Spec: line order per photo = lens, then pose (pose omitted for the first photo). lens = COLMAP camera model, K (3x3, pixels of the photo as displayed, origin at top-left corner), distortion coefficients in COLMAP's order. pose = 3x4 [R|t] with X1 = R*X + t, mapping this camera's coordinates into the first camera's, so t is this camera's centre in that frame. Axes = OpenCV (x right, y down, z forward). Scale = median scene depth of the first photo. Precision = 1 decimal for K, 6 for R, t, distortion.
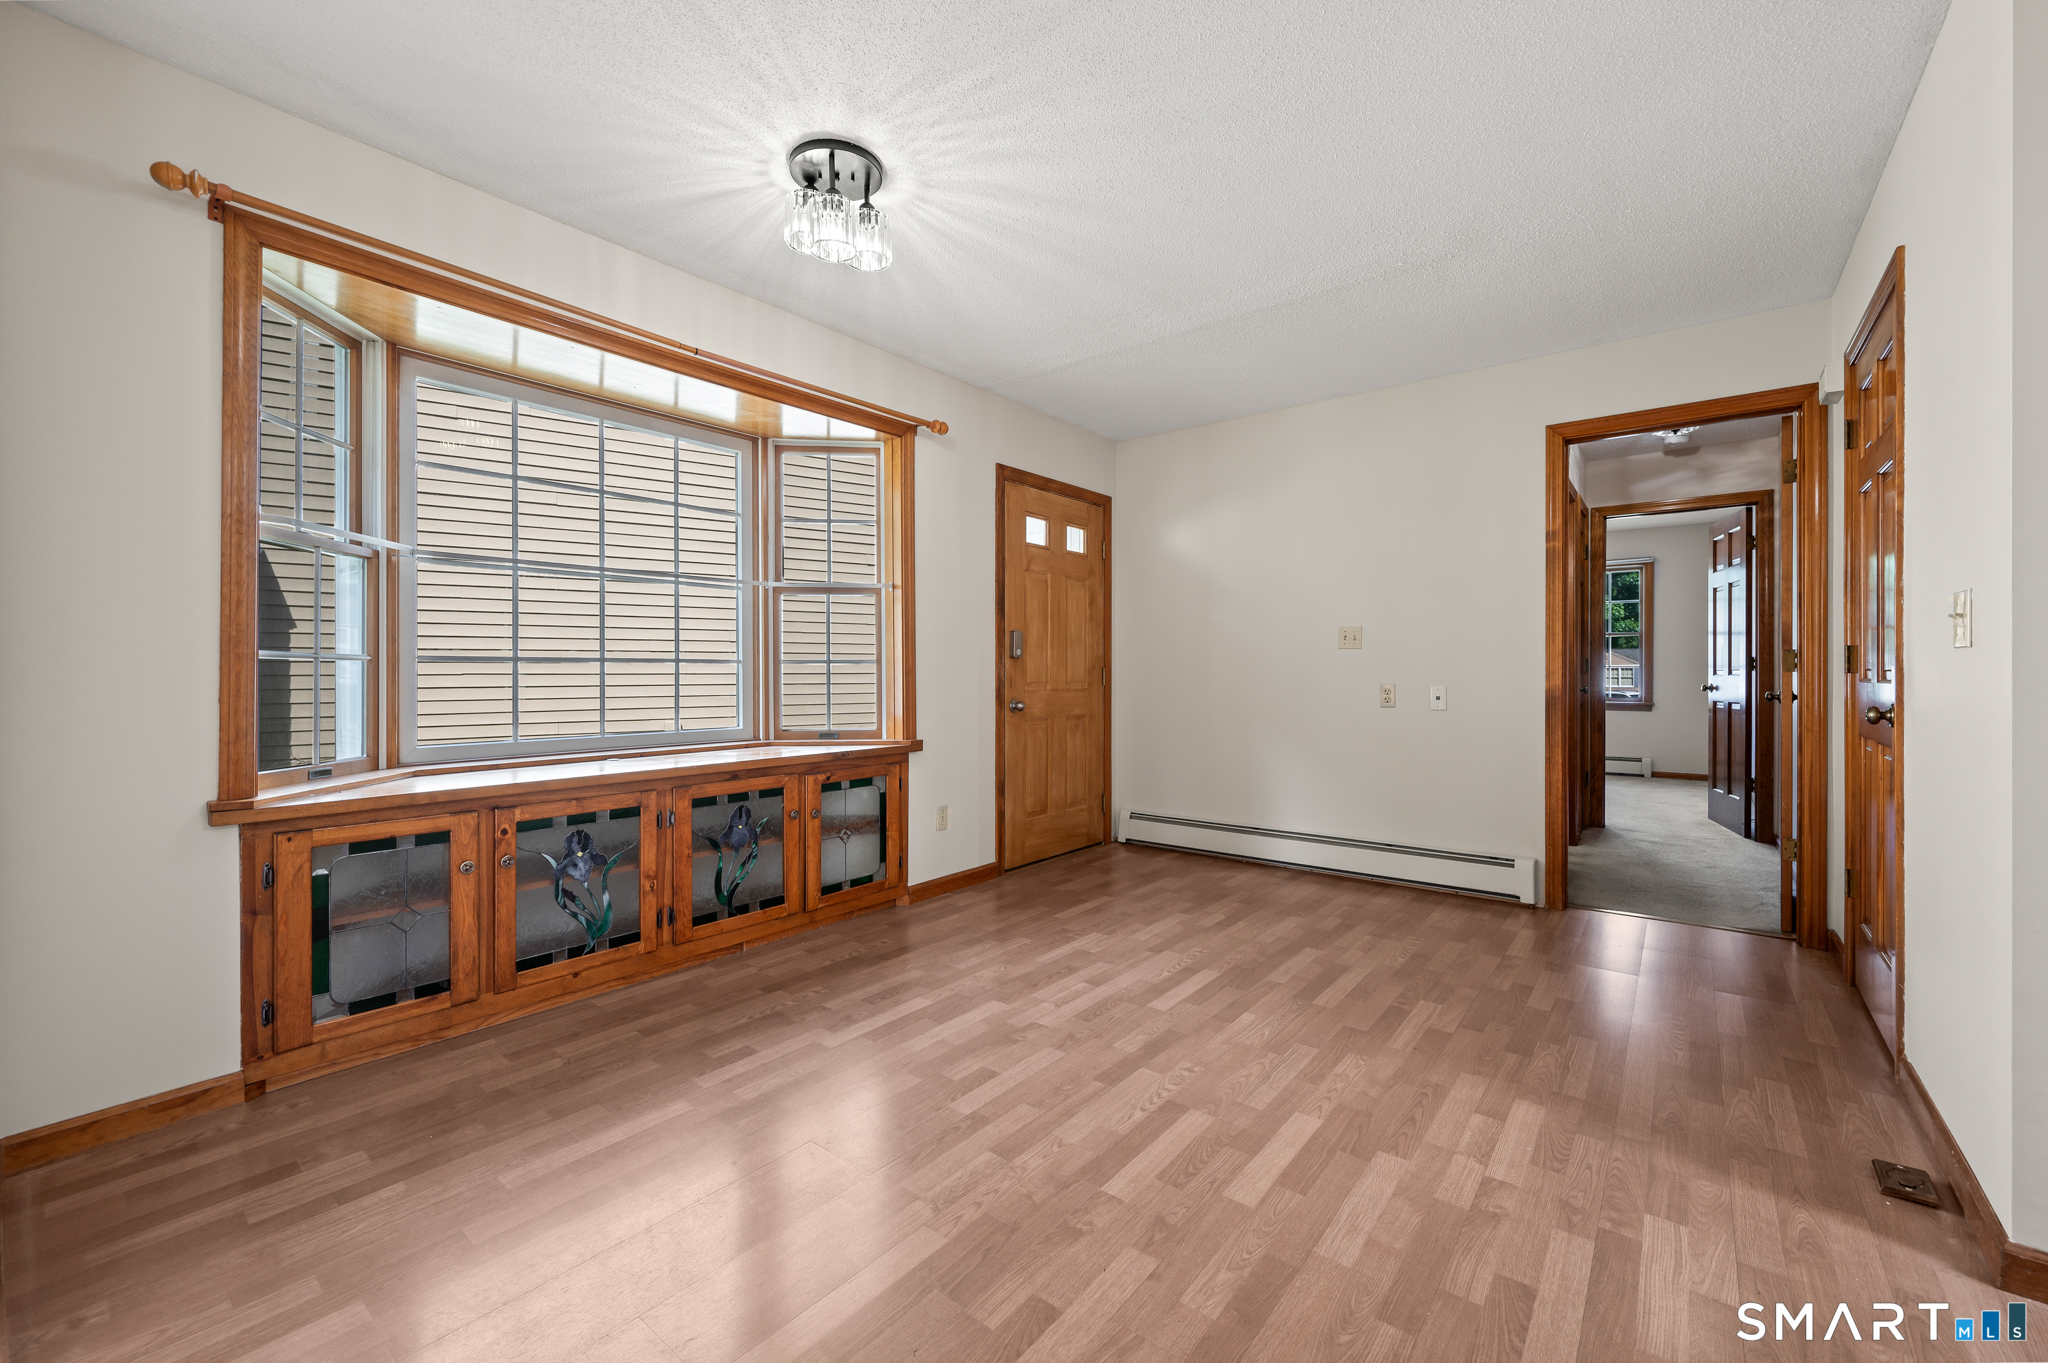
lens RADIAL K [[834.3, 0, 1015.0], [0, 834.3, 674.7], [0, 0, 1]] dist [0.000630, 0.000308]
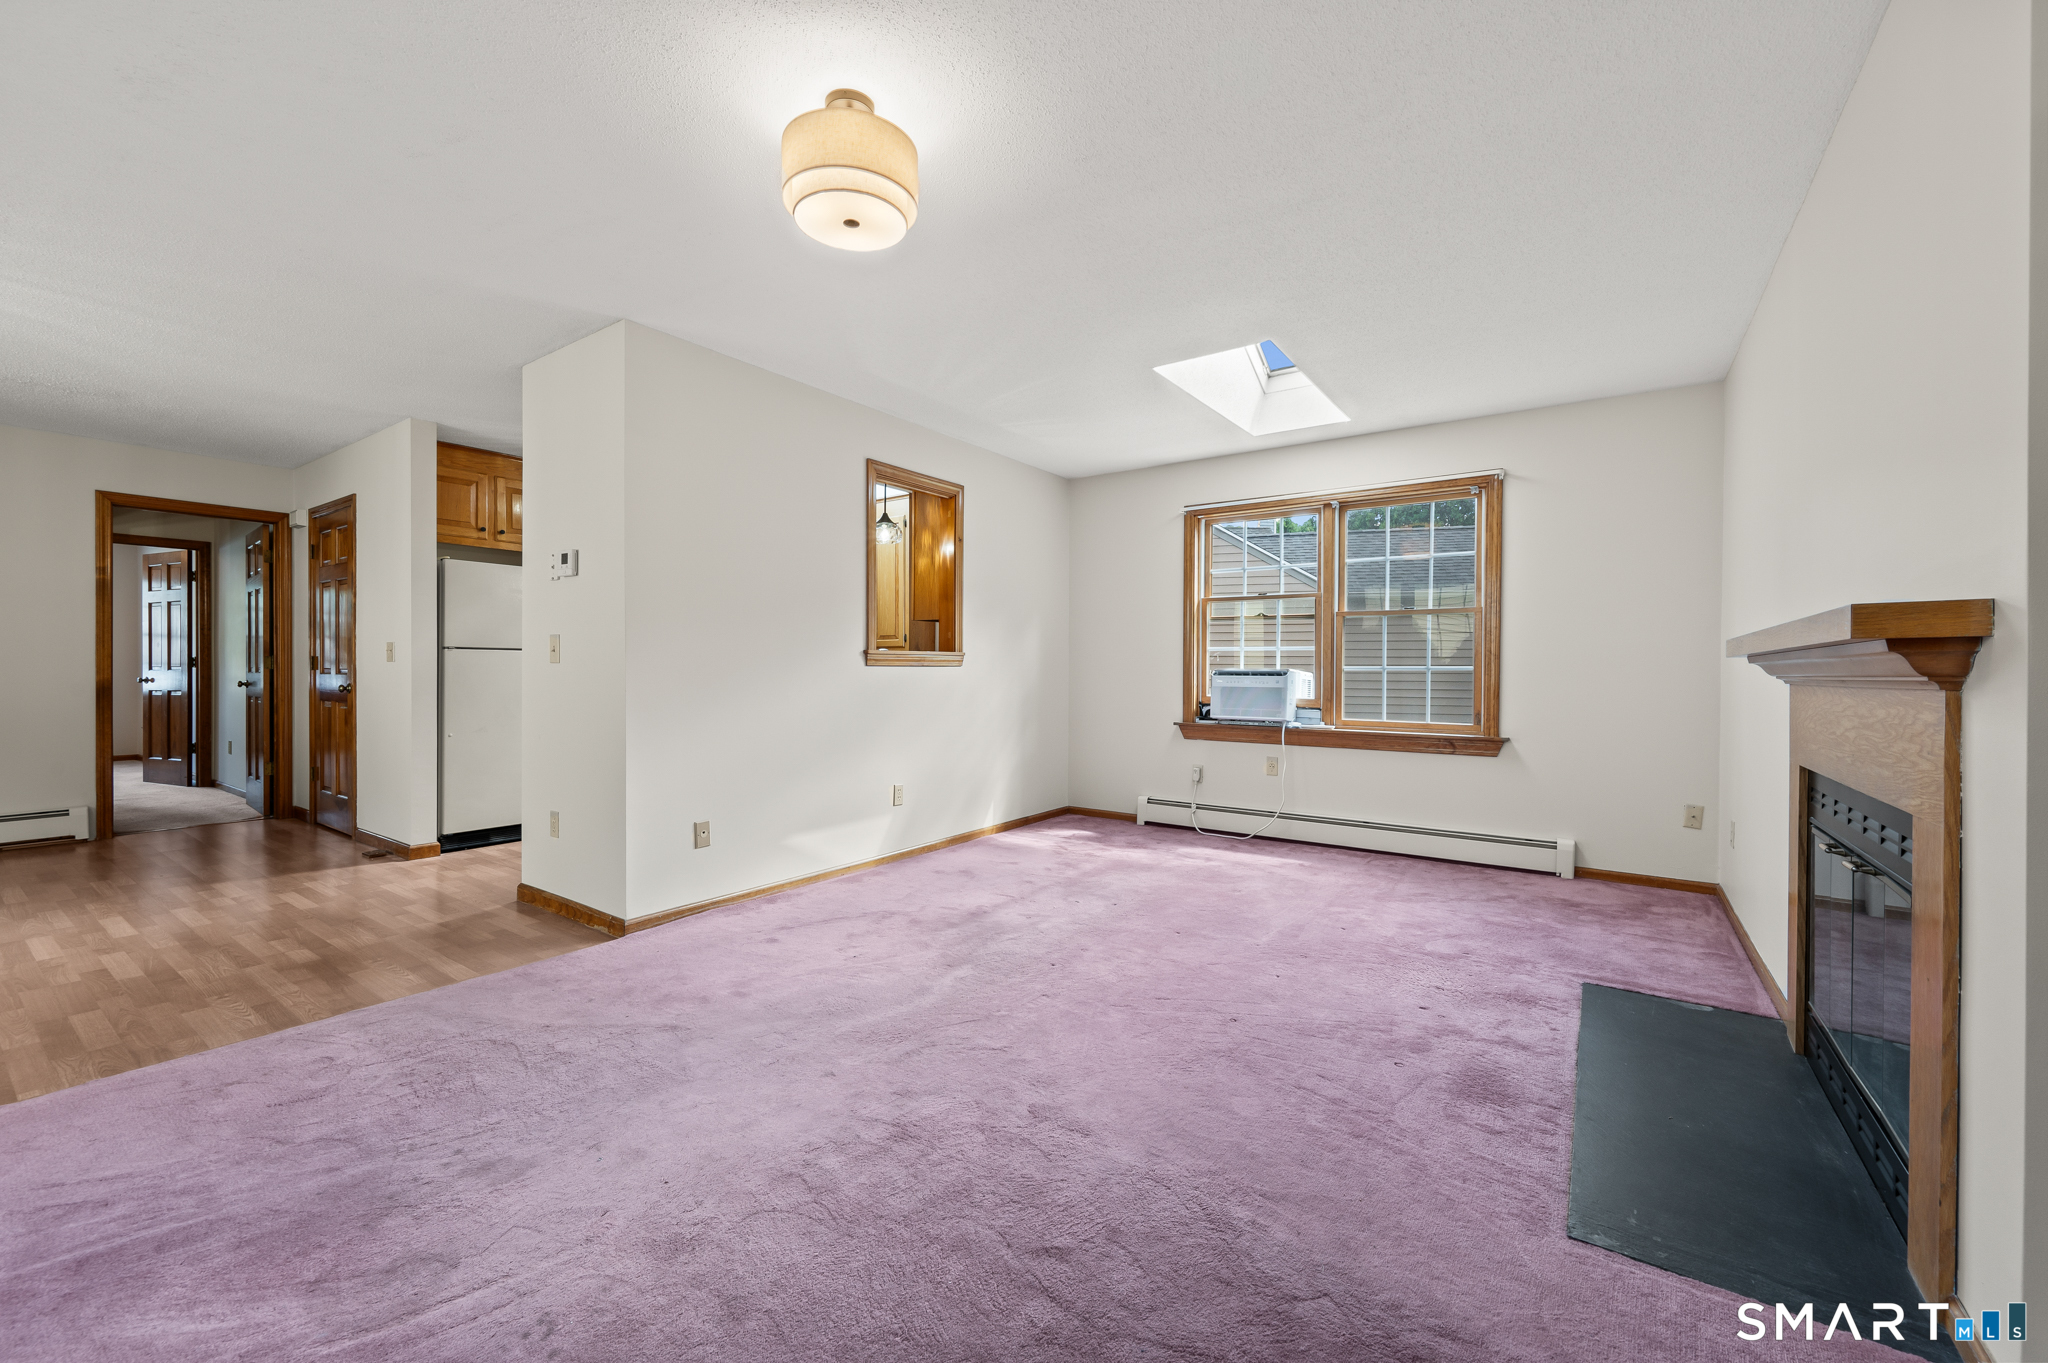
lens RADIAL K [[831.8, 0, 1056.3], [0, 831.8, 671.0], [0, 0, 1]] dist [-0.000252, -0.000008]
pose [[-0.065102, -0.003871, 0.997871, -1.170079], [-0.000014, 0.999992, 0.003878, -0.007311], [-0.997879, 0.000238, -0.065101, -0.687086]]
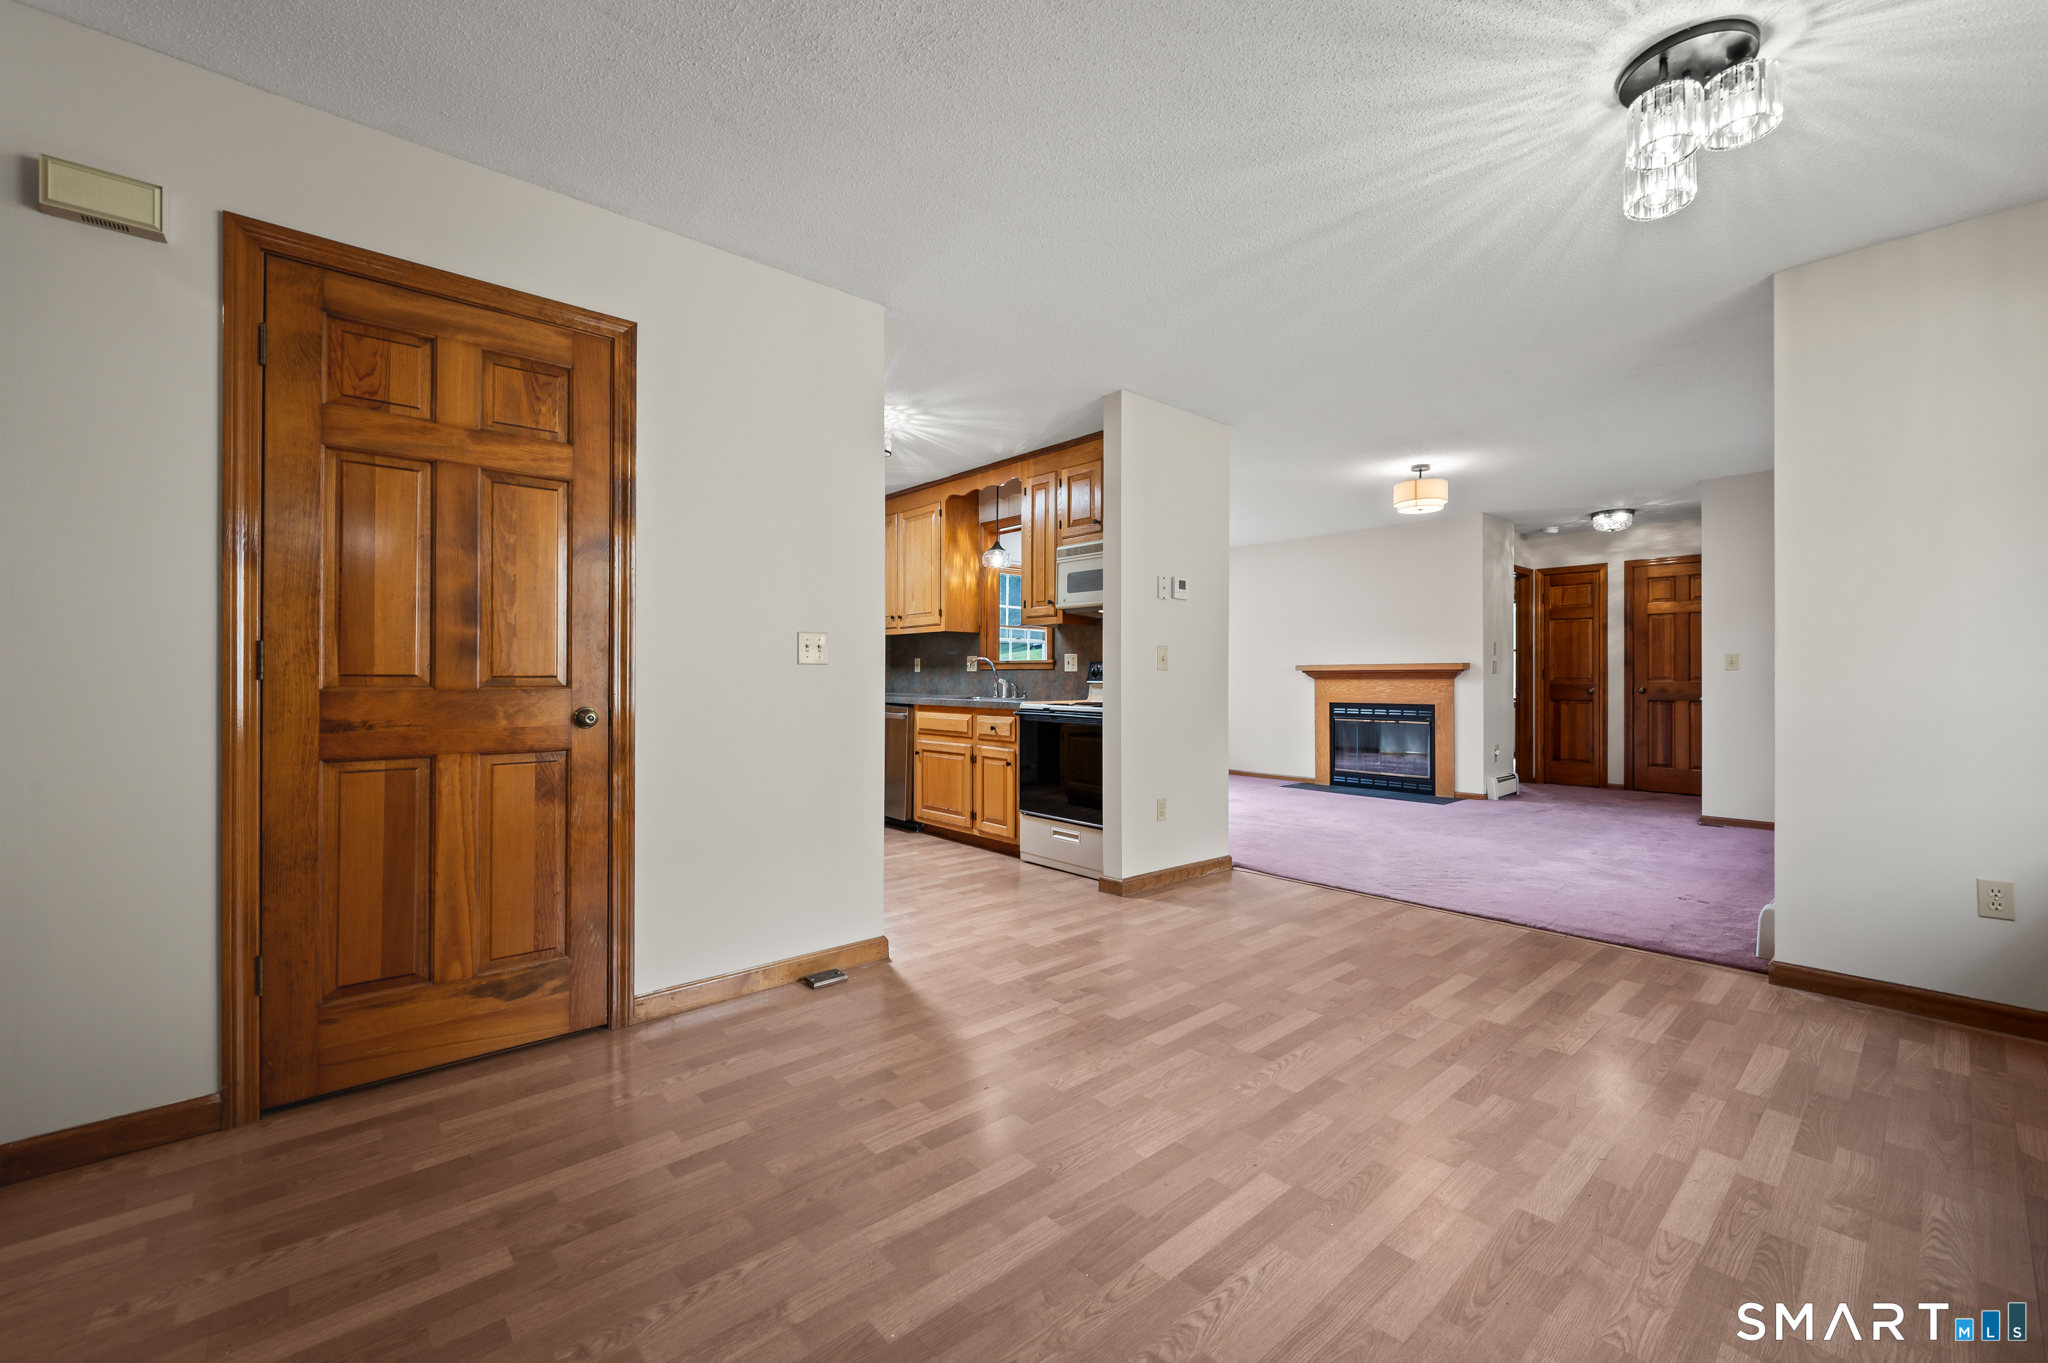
lens RADIAL K [[834.3, 0, 1015.0], [0, 834.3, 674.7], [0, 0, 1]] dist [0.000630, 0.000308]
pose [[-0.986473, -0.000234, 0.163921, 0.262862], [-0.000226, 1.000000, 0.000071, -0.005804], [-0.163921, 0.000033, -0.986474, 1.674083]]
